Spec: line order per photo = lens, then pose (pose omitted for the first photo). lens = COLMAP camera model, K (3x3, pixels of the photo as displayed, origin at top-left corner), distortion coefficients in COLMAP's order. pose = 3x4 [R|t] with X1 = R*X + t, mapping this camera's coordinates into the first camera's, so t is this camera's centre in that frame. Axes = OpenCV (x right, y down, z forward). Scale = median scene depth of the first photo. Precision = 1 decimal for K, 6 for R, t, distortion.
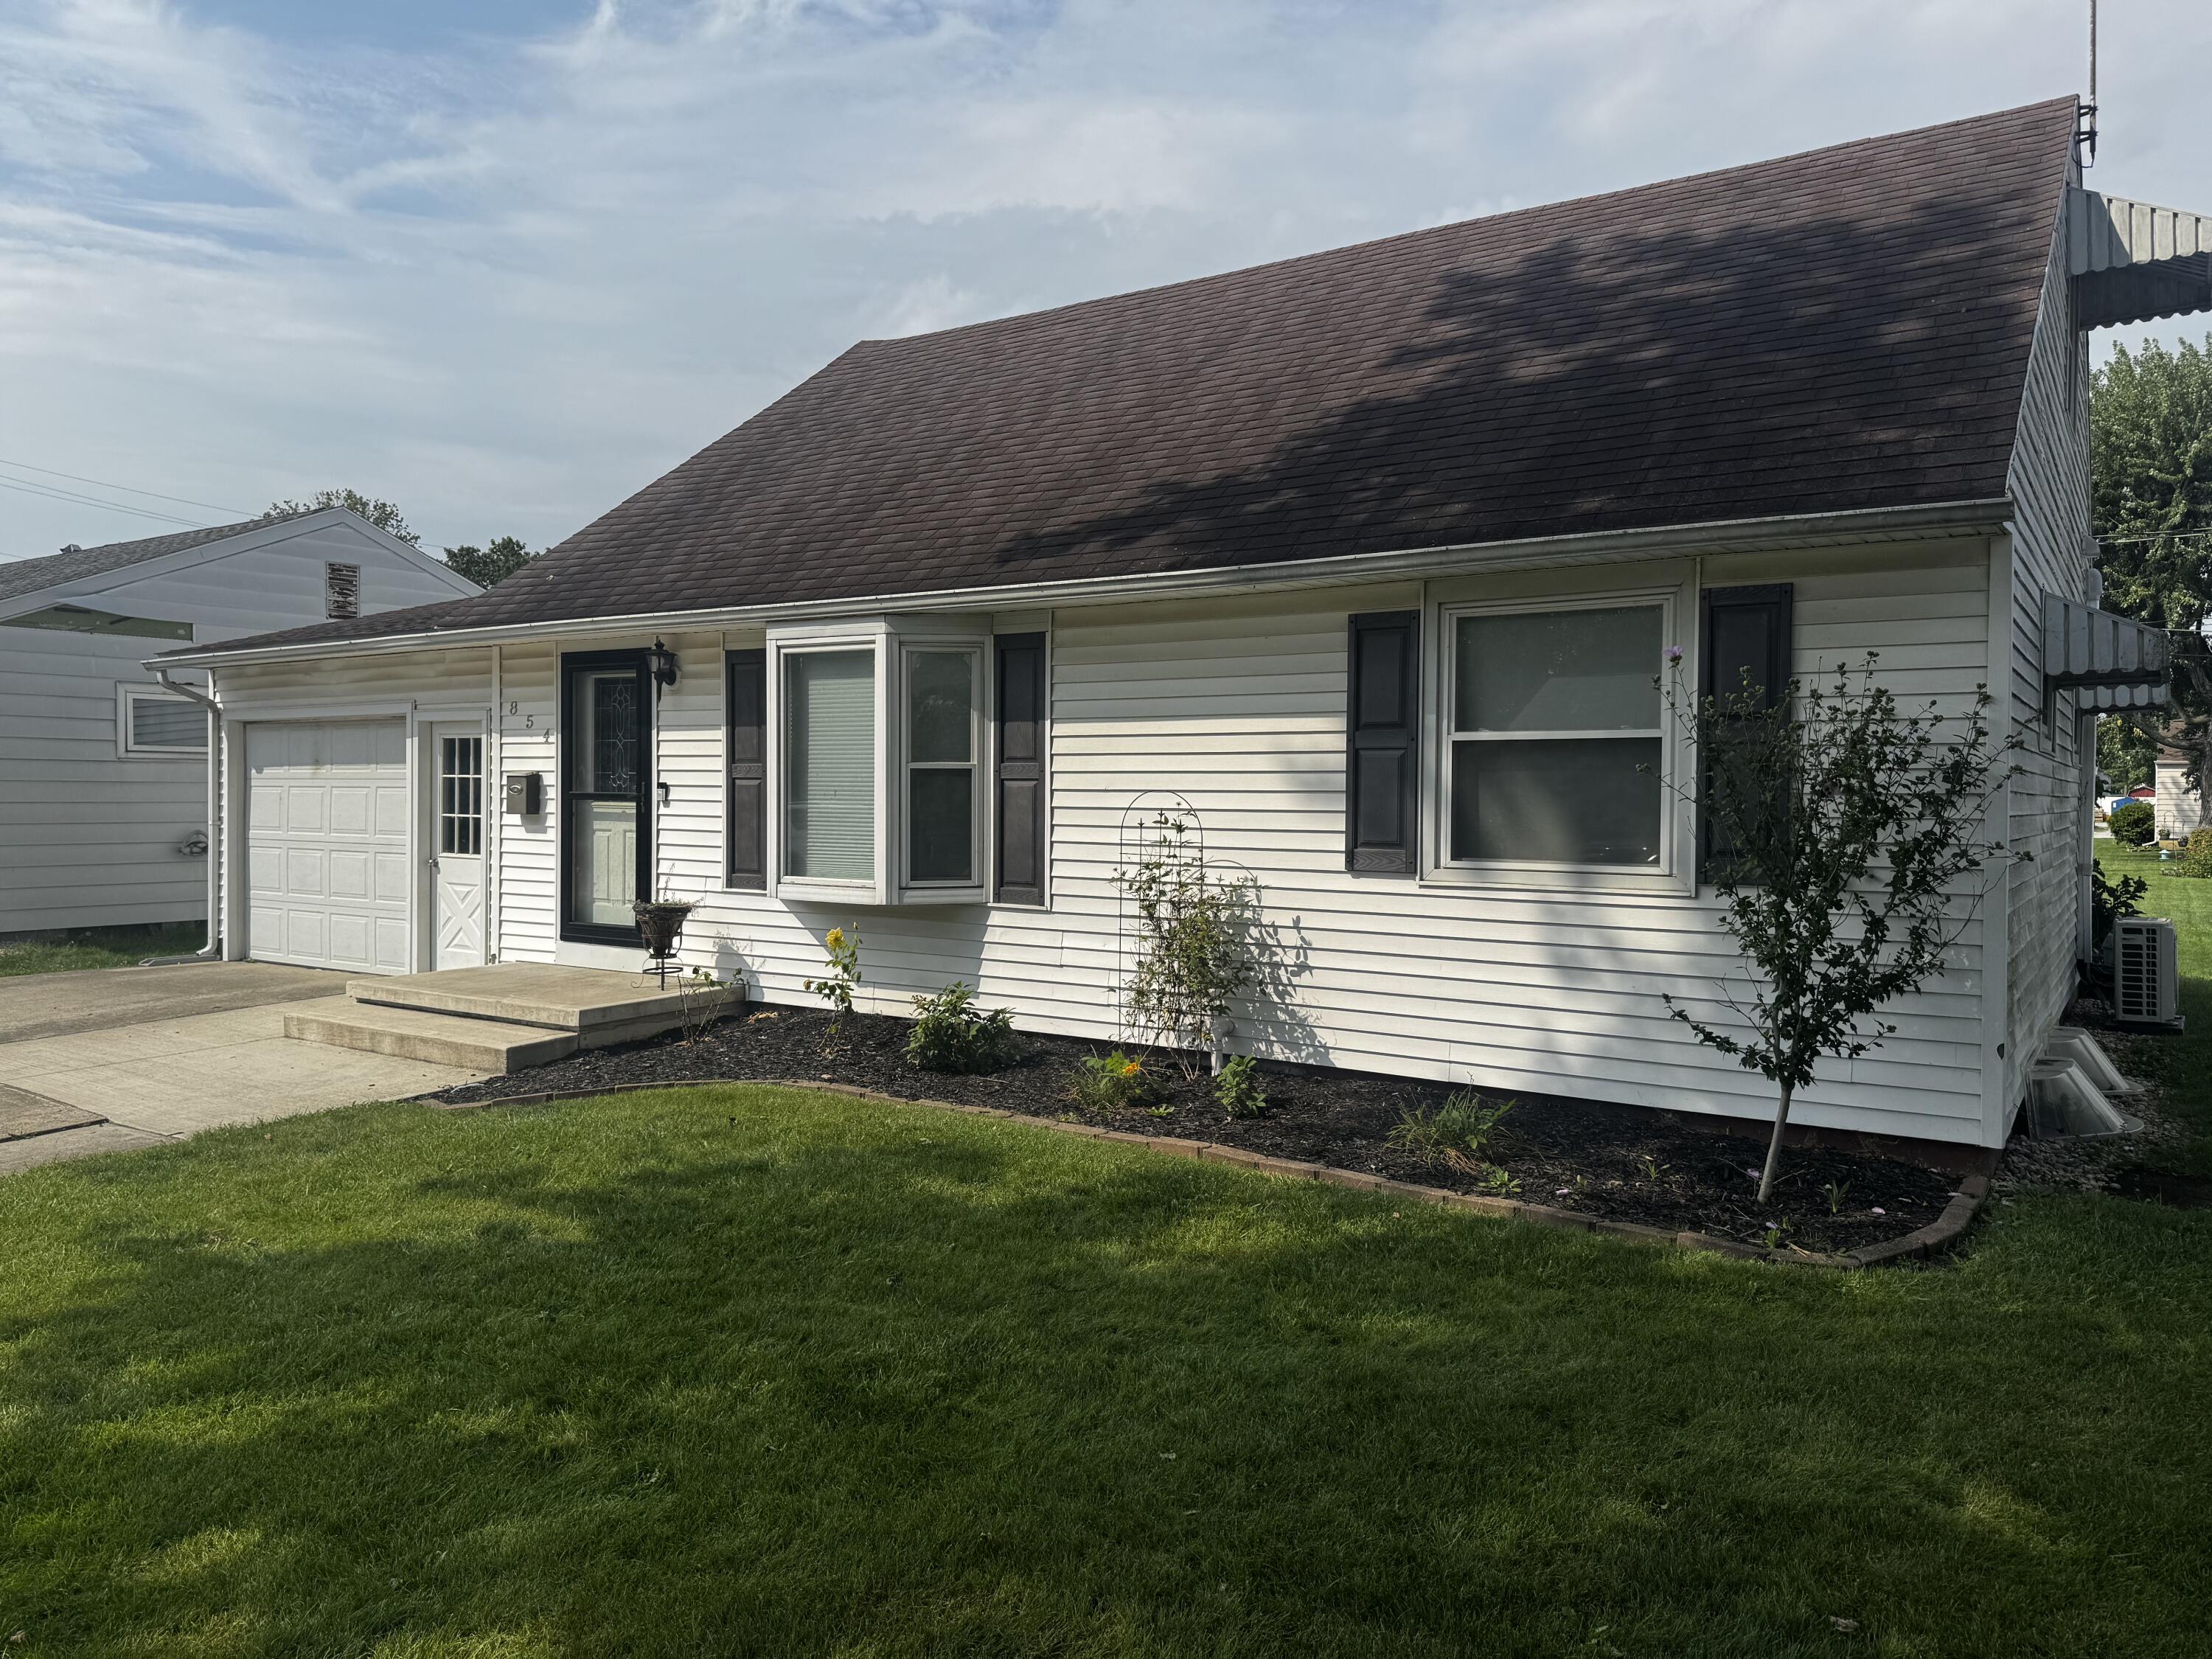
lens RADIAL K [[1552.9, 0, 1106.0], [0, 1552.9, 829.5], [0, 0, 1]] dist [0.109164, -0.135295]
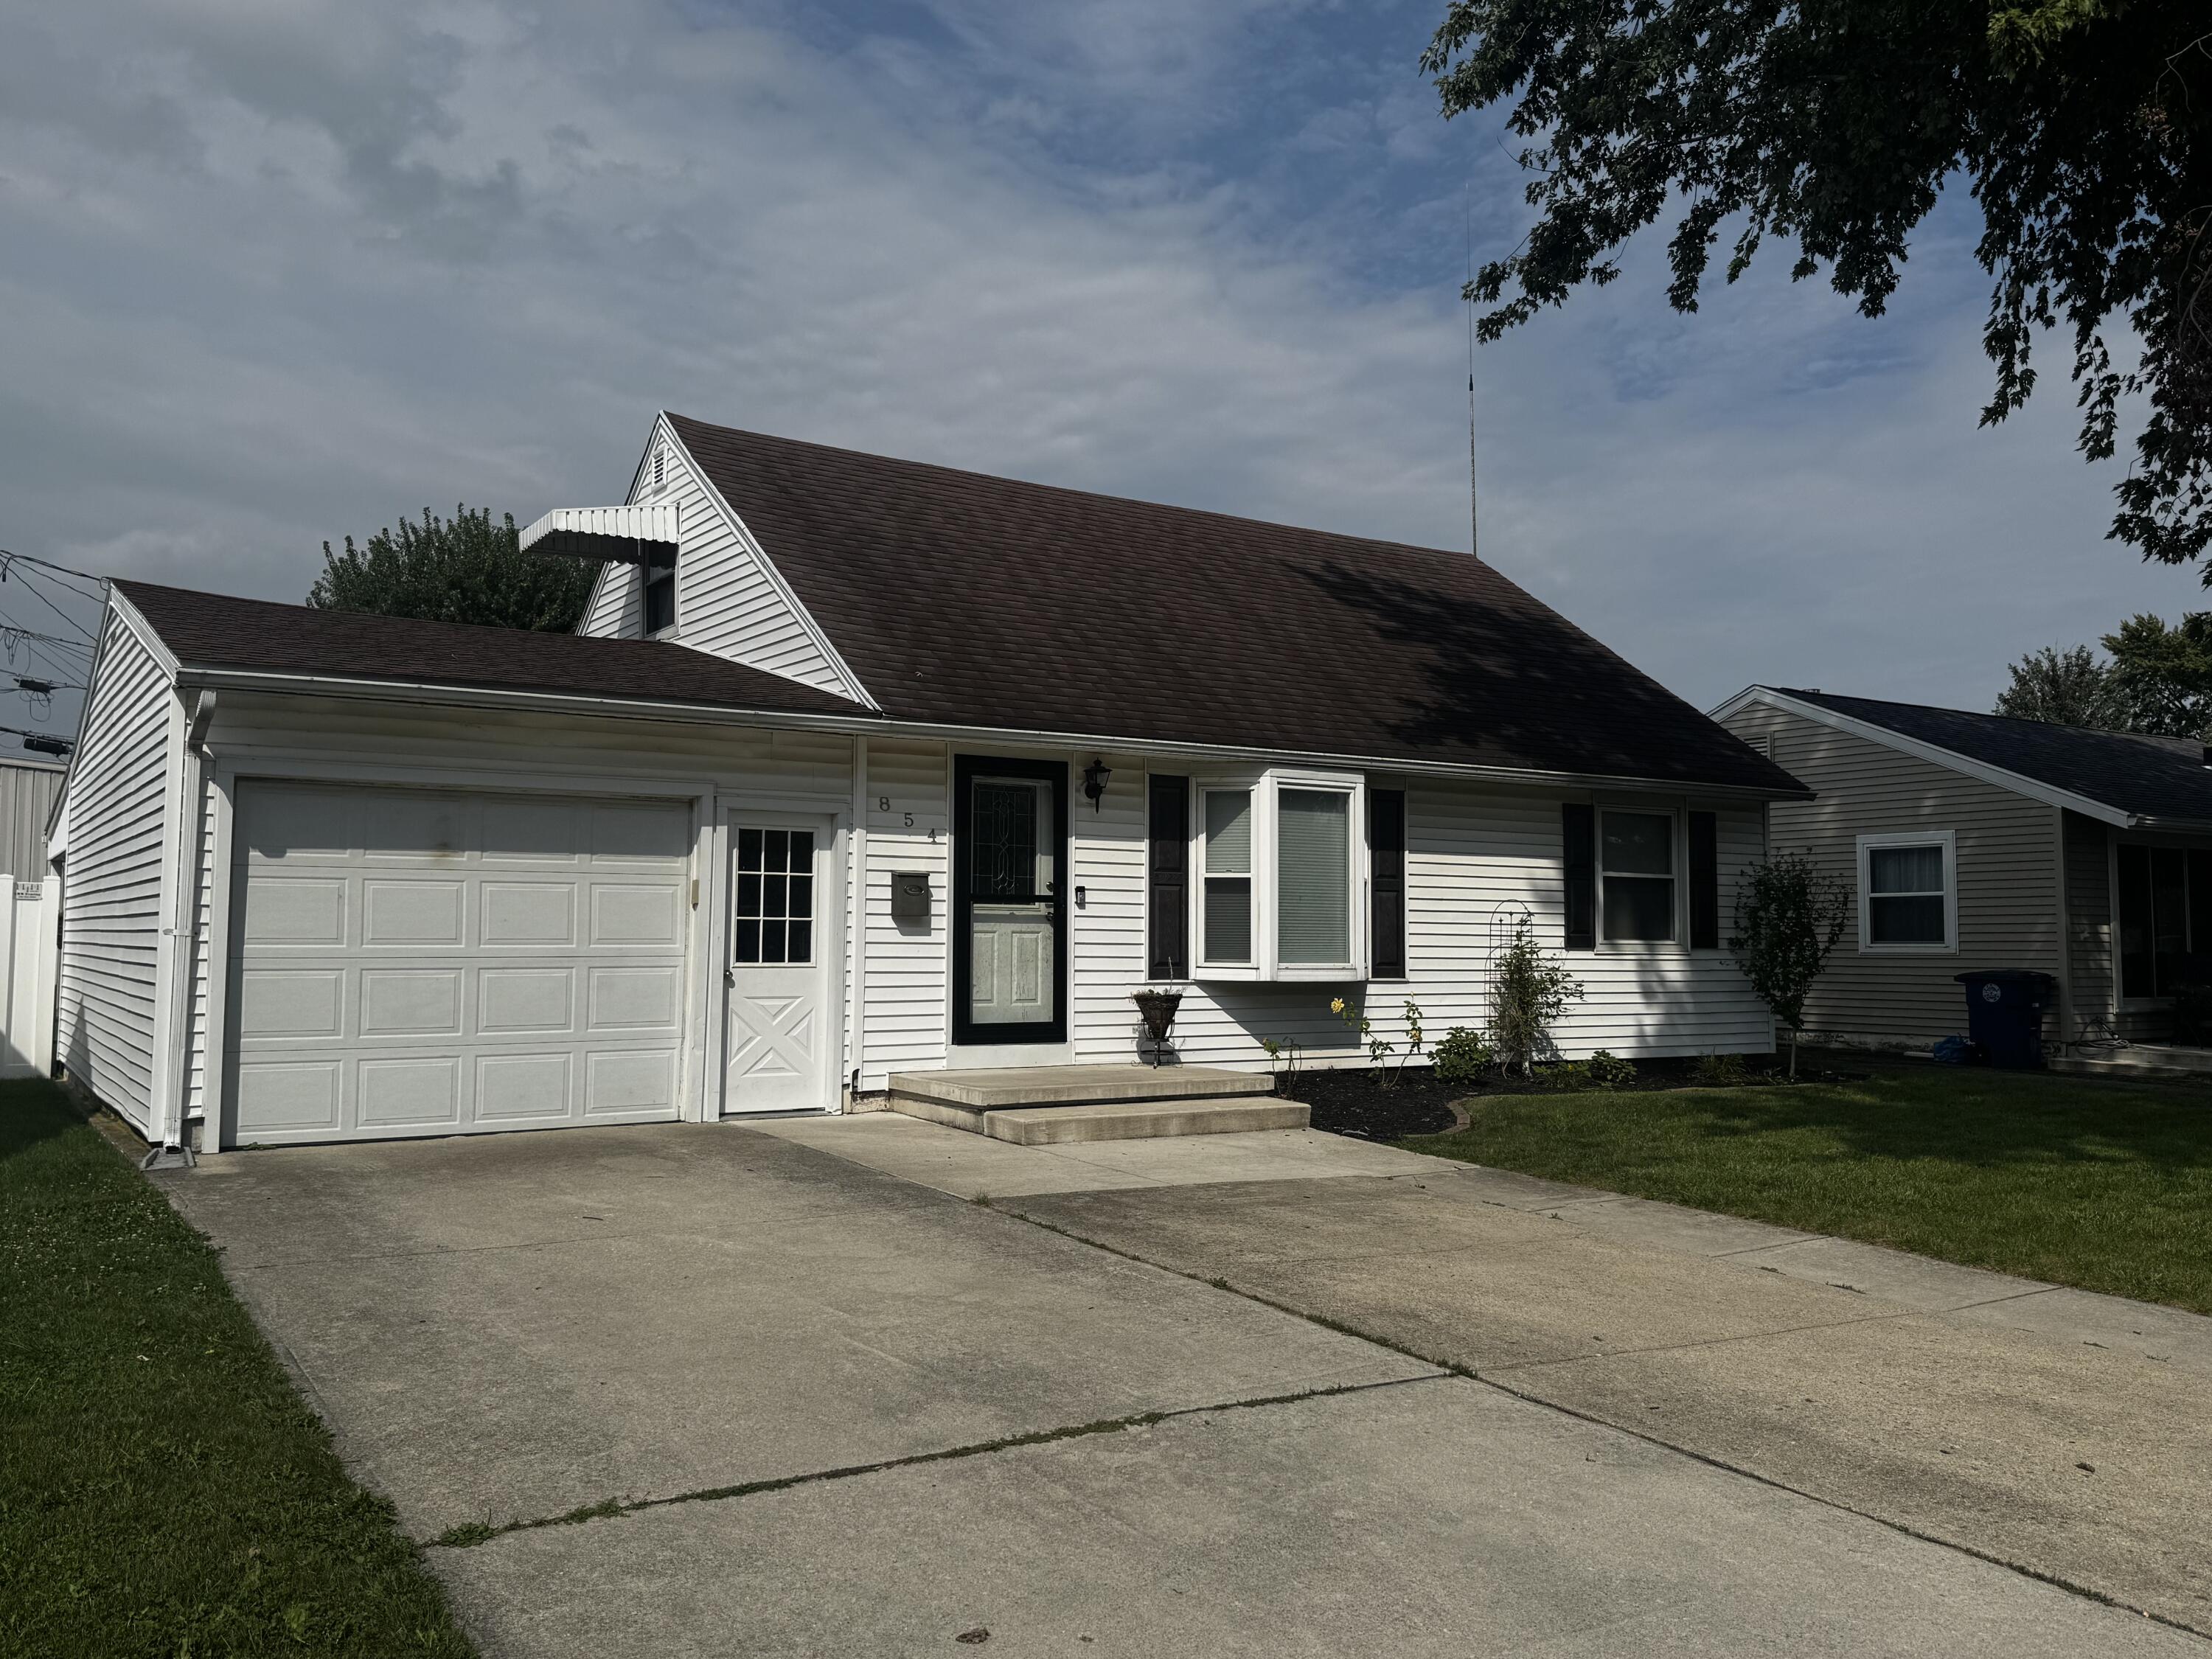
lens RADIAL K [[1805.3, 0, 1106.0], [0, 1805.3, 829.5], [0, 0, 1]] dist [0.119265, -0.002112]
pose [[0.386360, 0.041654, 0.921407, -1.512030], [0.009840, 0.998737, -0.049276, -0.007933], [-0.922295, 0.028105, 0.385462, 0.525393]]
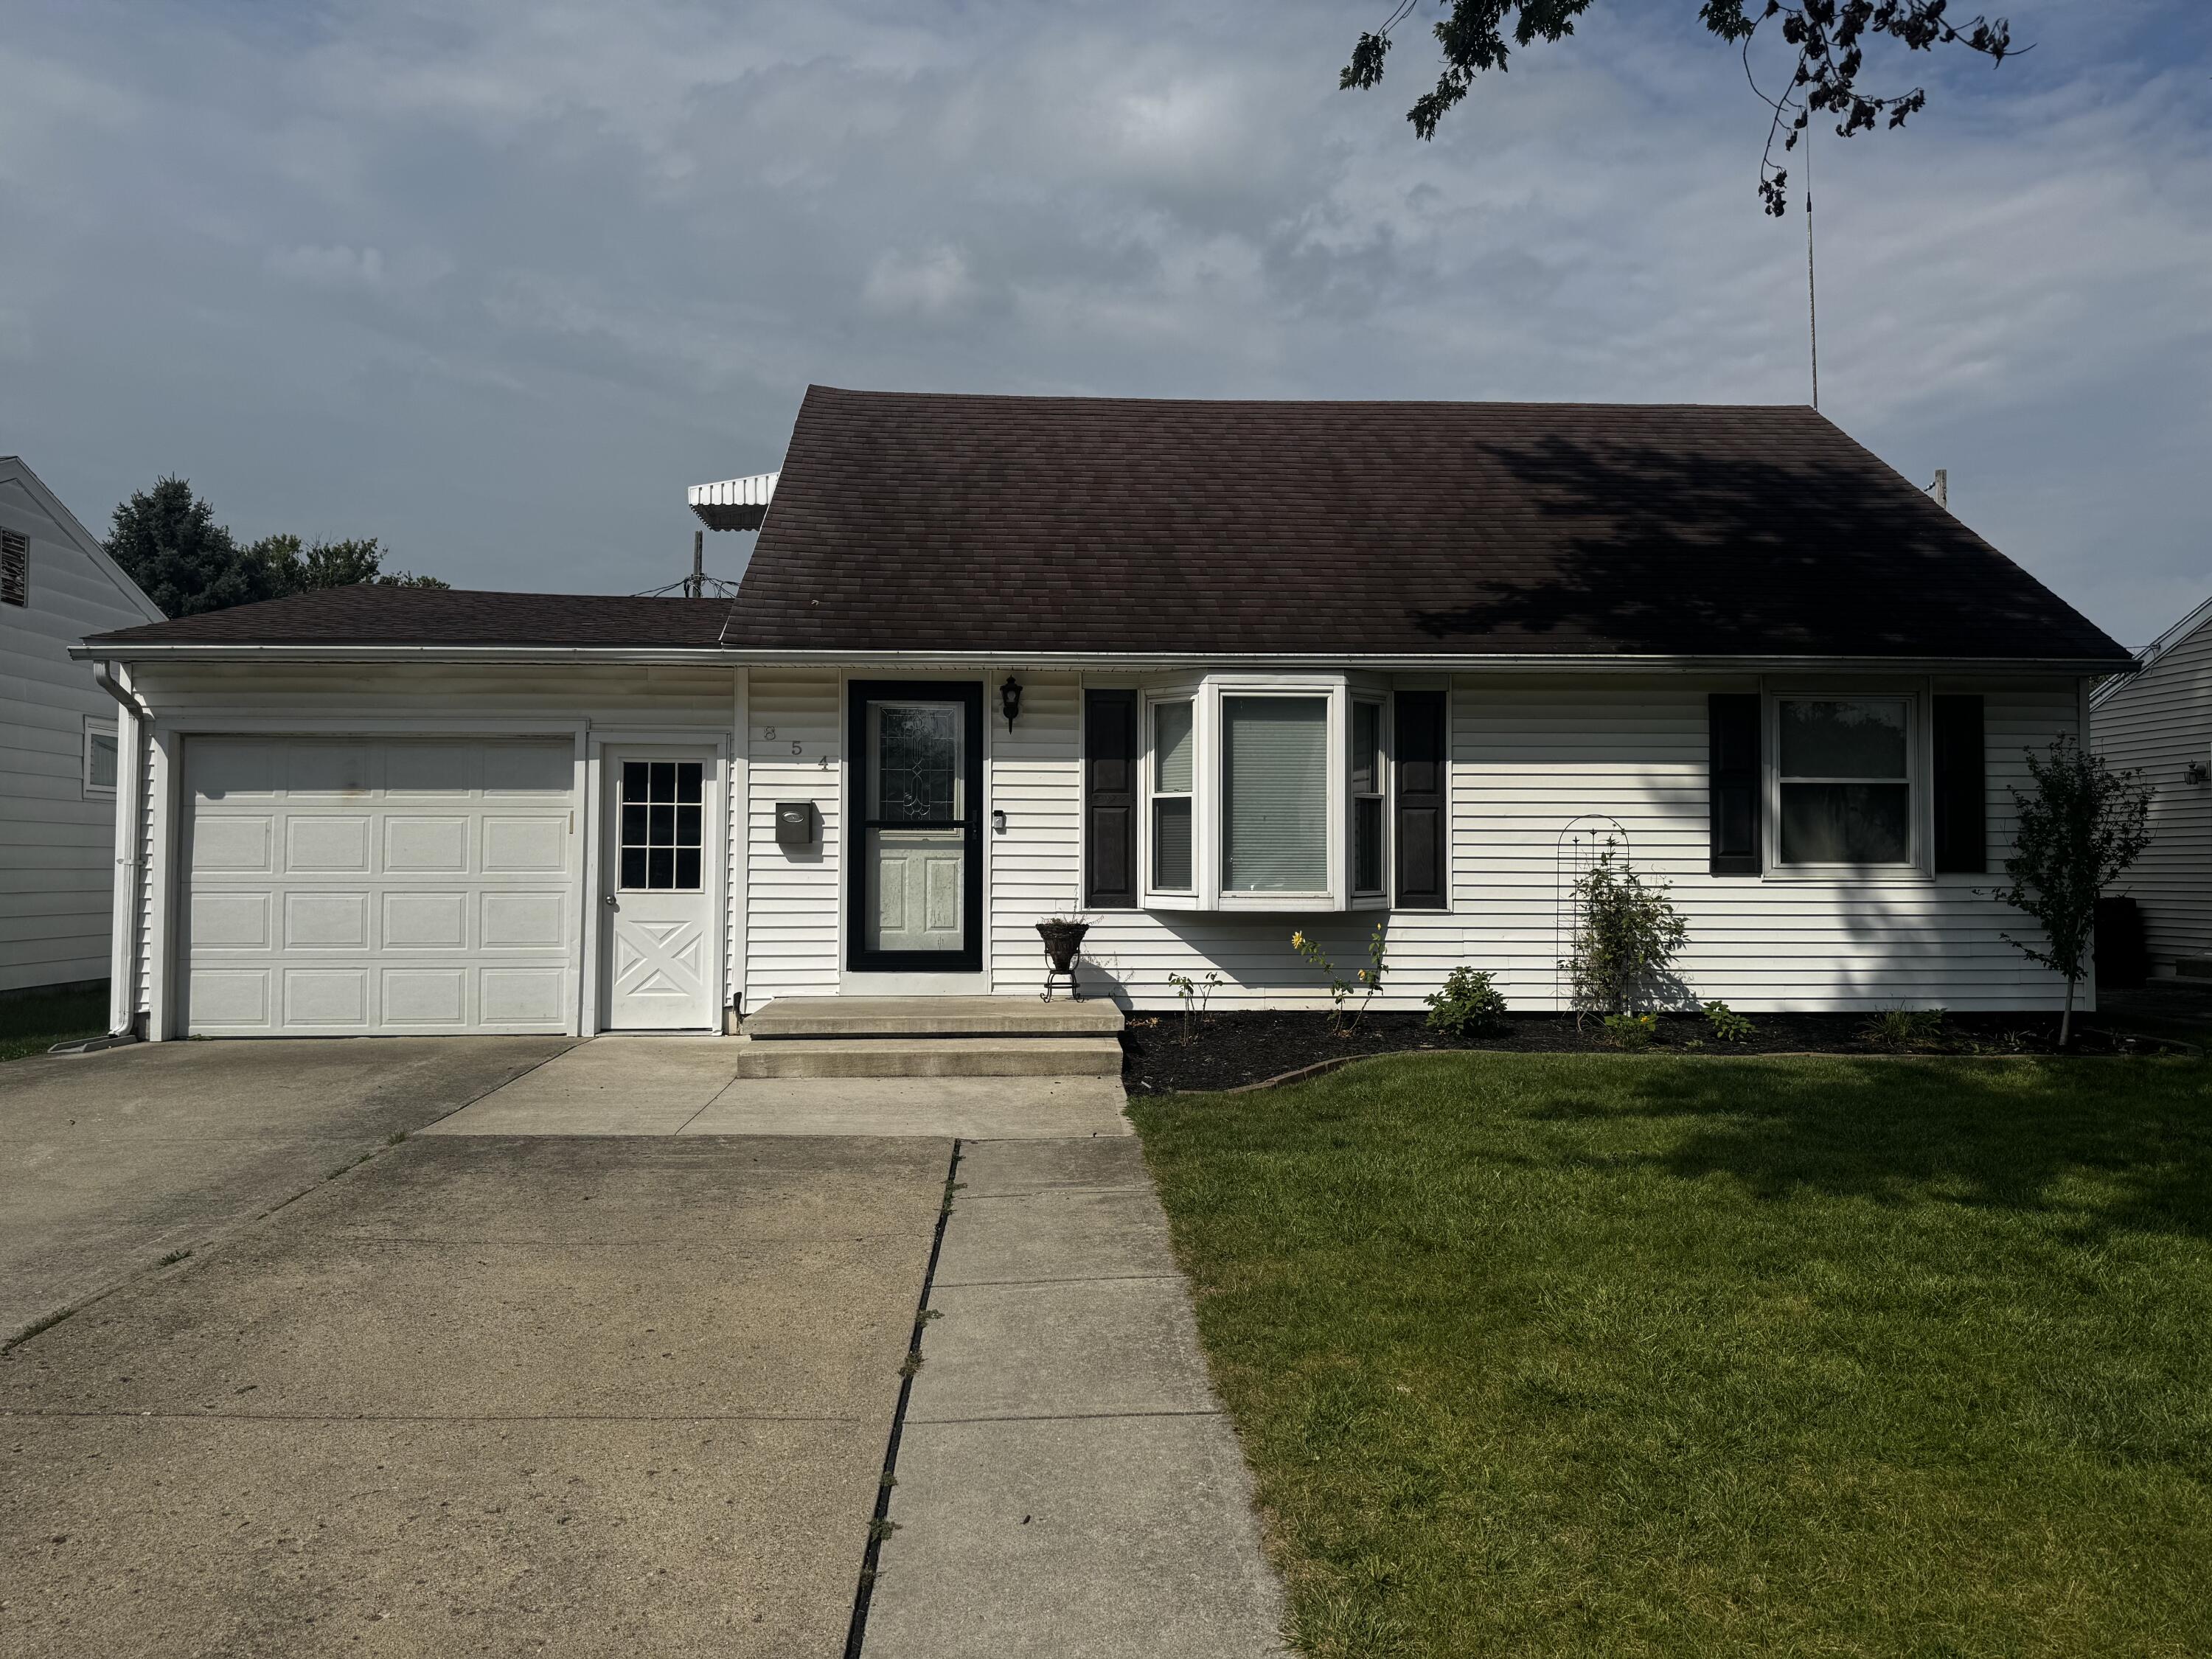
lens RADIAL K [[1552.9, 0, 1106.0], [0, 1552.9, 829.5], [0, 0, 1]] dist [0.109164, -0.135295]
pose [[0.795600, -0.001107, 0.605821, -0.900240], [0.017807, 0.999609, -0.021559, 0.006531], [-0.605561, 0.027940, 0.795309, 0.139838]]
